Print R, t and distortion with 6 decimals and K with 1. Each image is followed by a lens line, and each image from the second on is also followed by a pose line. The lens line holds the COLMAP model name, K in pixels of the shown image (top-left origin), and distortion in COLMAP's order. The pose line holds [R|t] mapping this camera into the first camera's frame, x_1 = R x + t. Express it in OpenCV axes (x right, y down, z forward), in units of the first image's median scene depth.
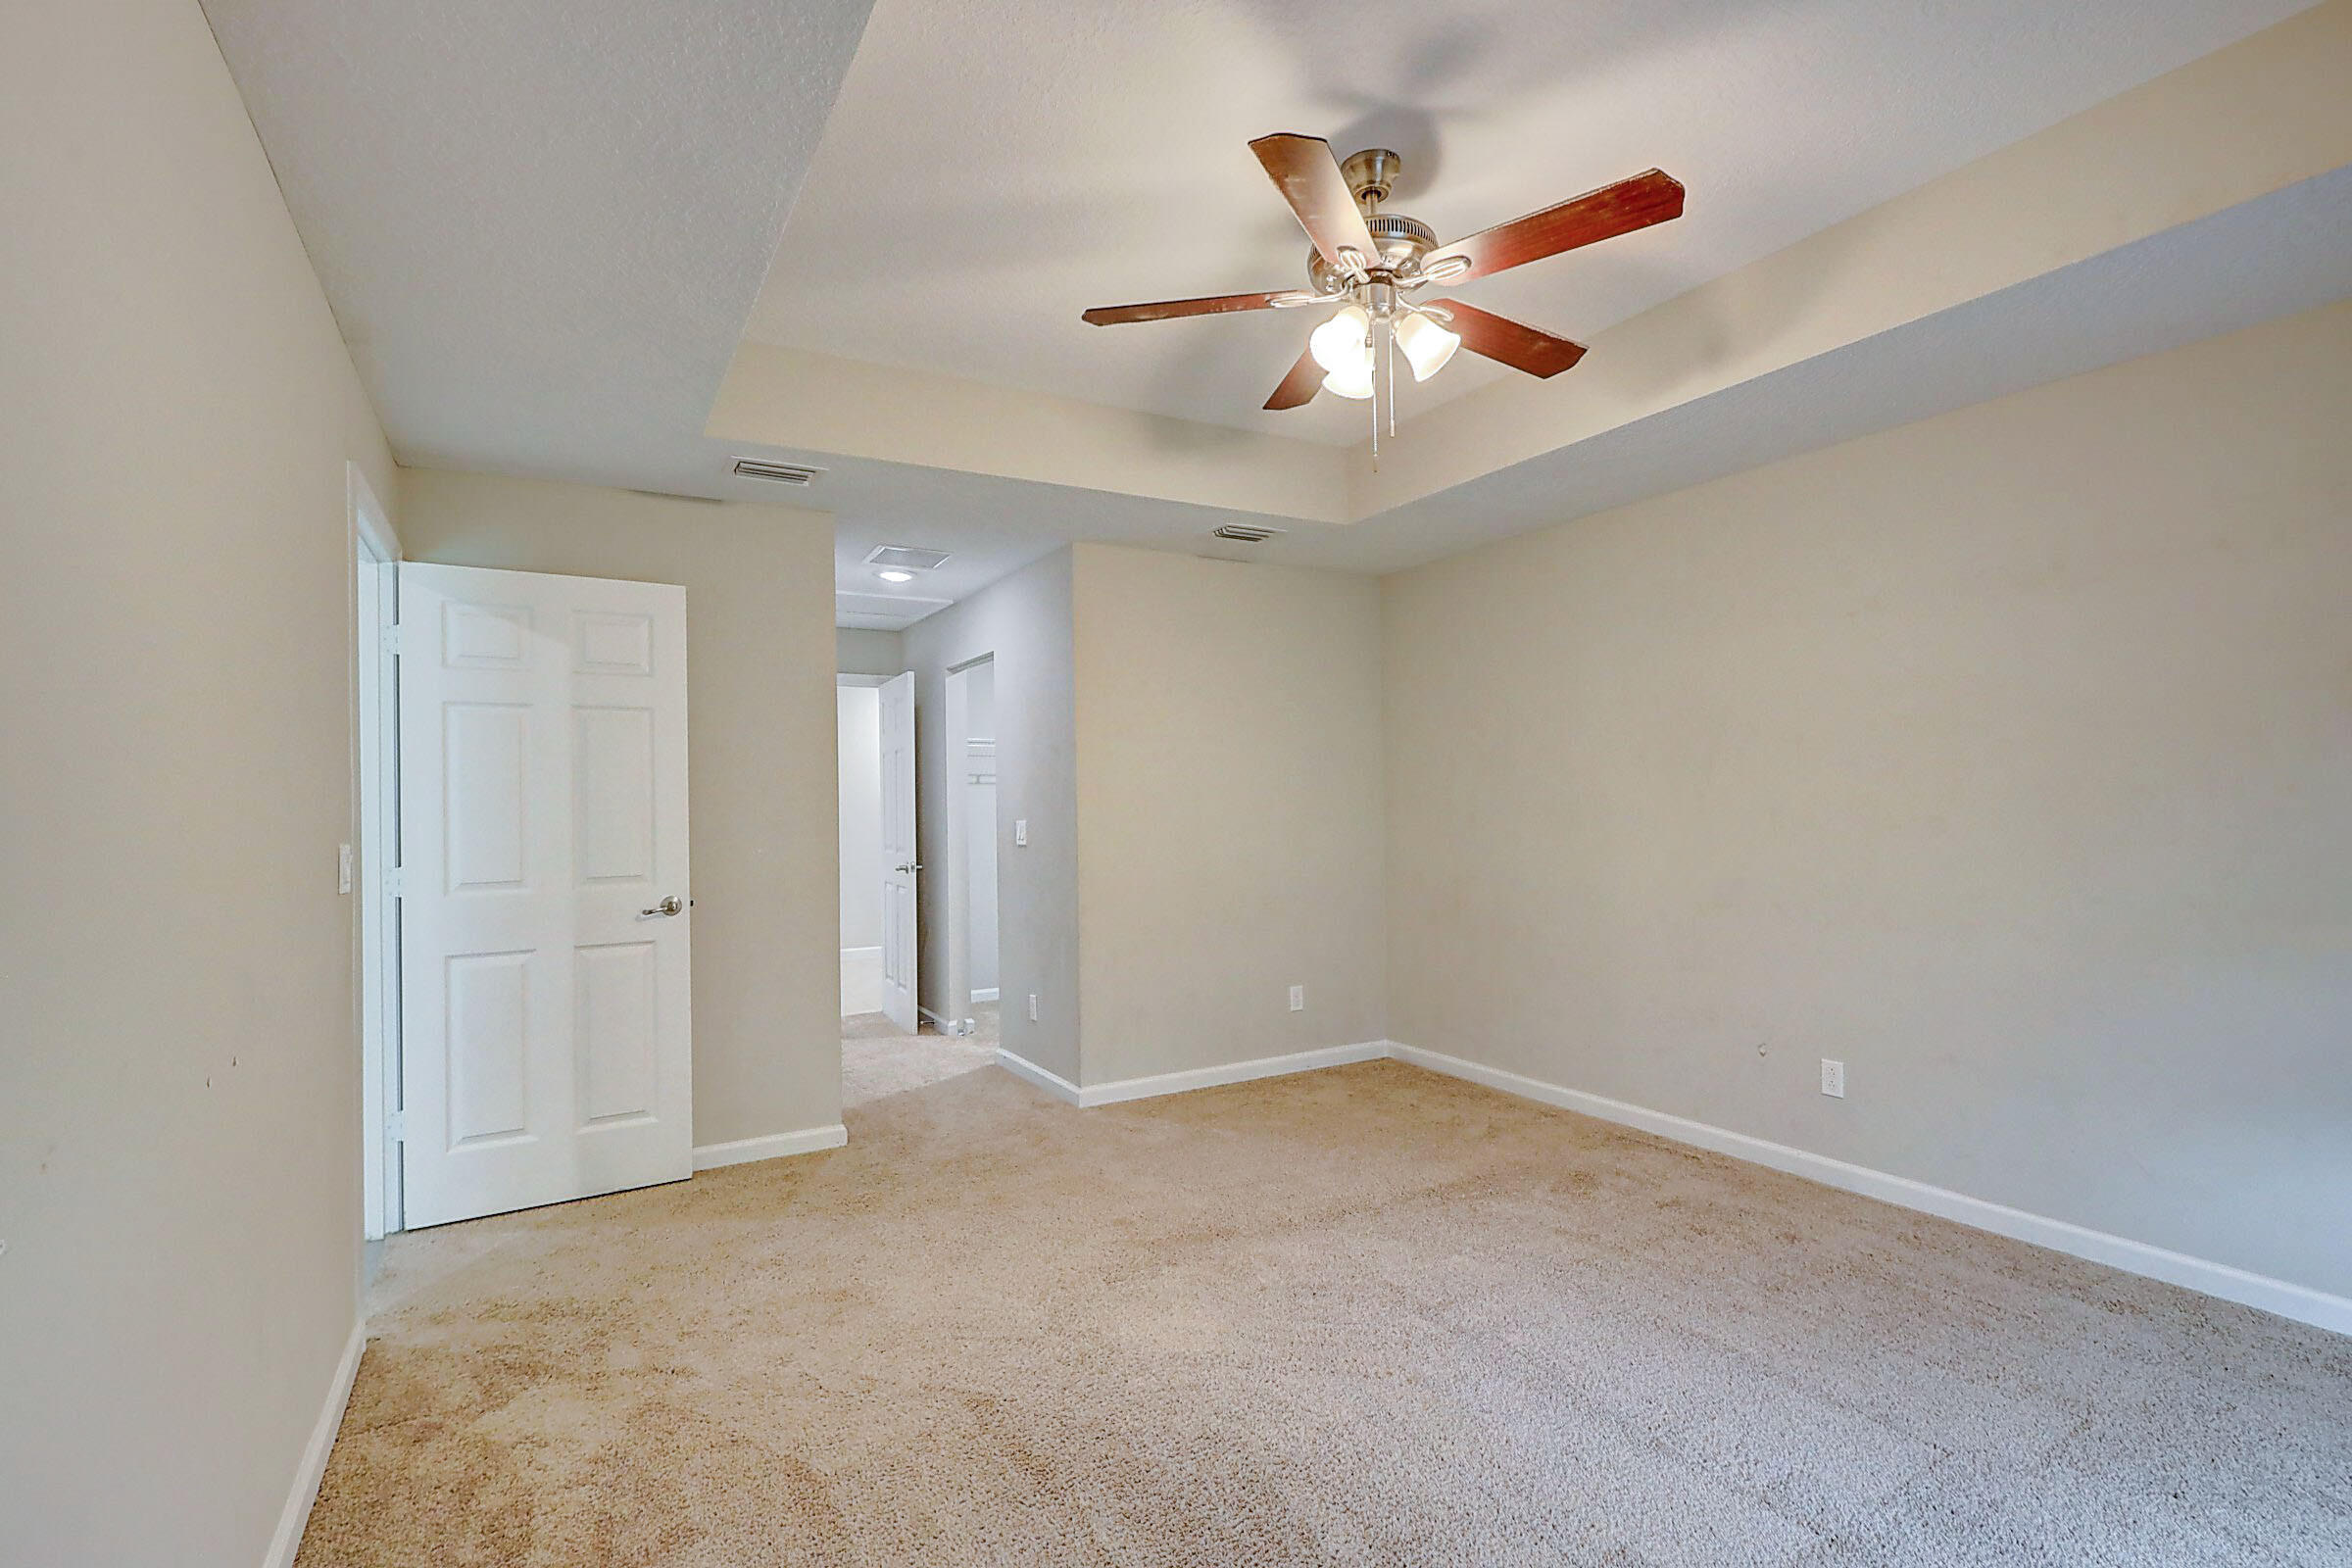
lens RADIAL K [[1091.7, 0, 1156.7], [0, 1091.7, 791.3], [0, 0, 1]] dist [0.001156, 0.000367]
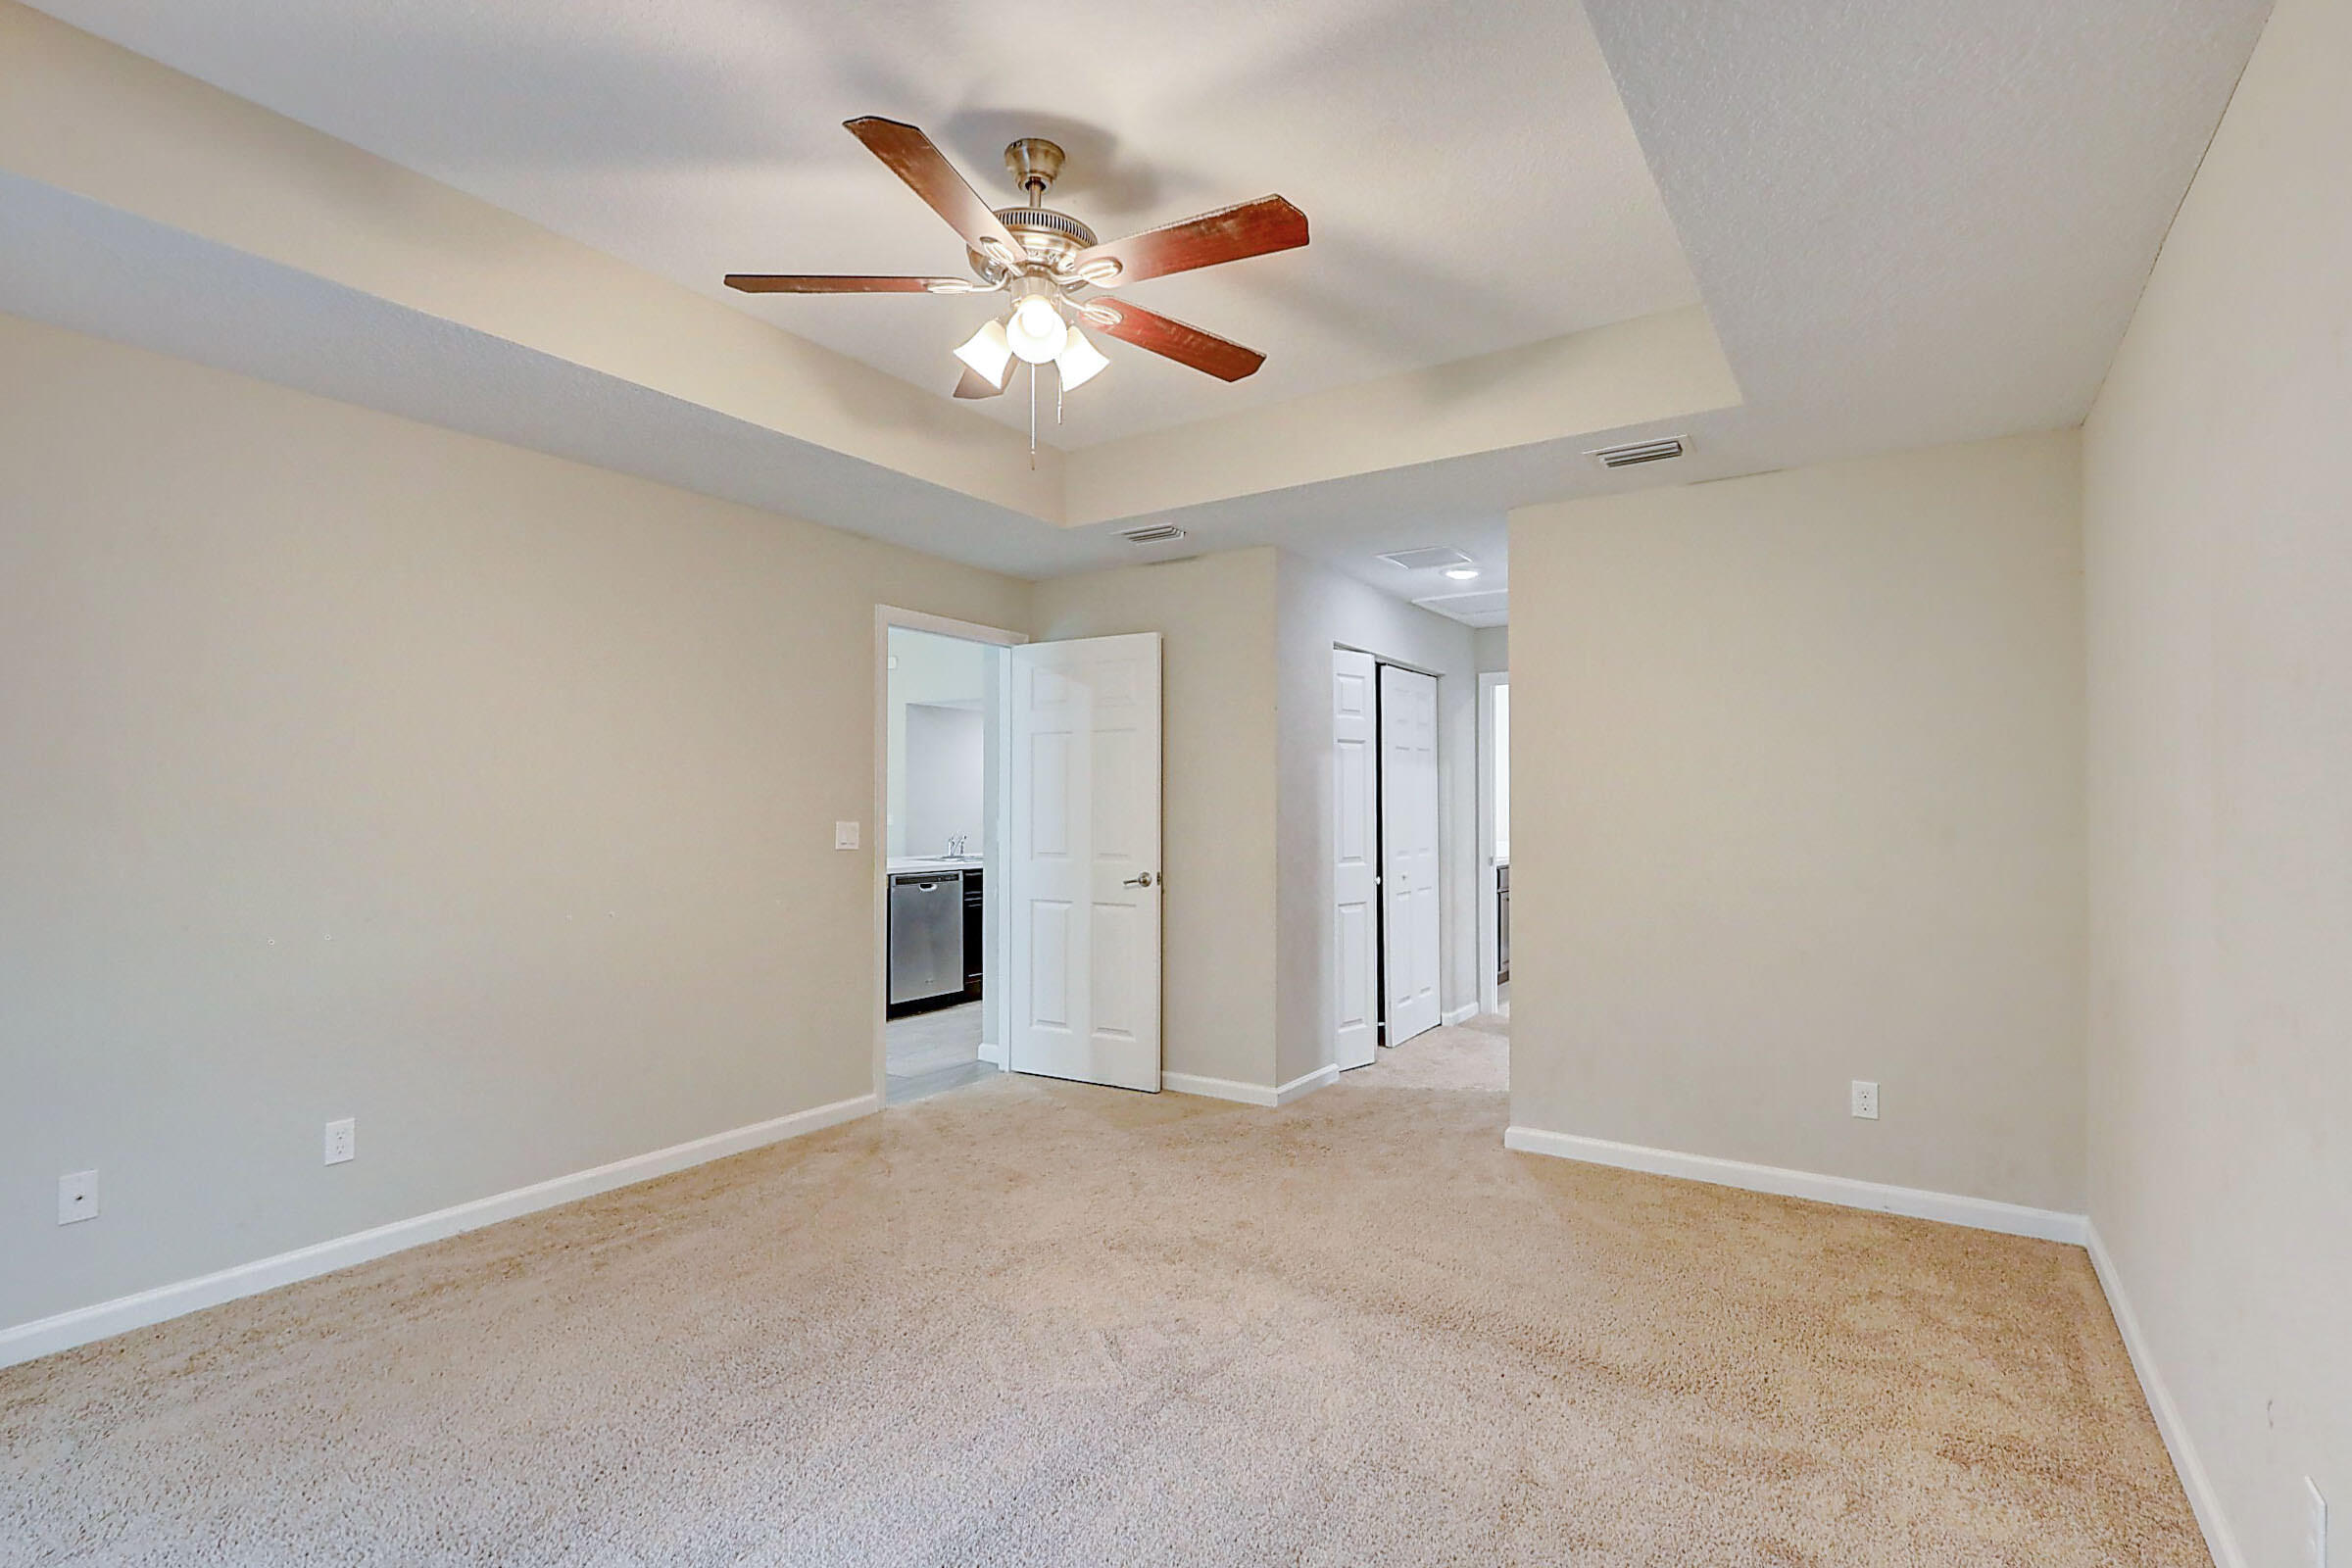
lens RADIAL K [[1091.7, 0, 1156.7], [0, 1091.7, 791.3], [0, 0, 1]] dist [0.001156, 0.000367]
pose [[0.455071, 0.001894, -0.890453, 0.730692], [0.003522, 0.999986, 0.003927, -0.005471], [0.890448, -0.004923, 0.455058, 0.424727]]
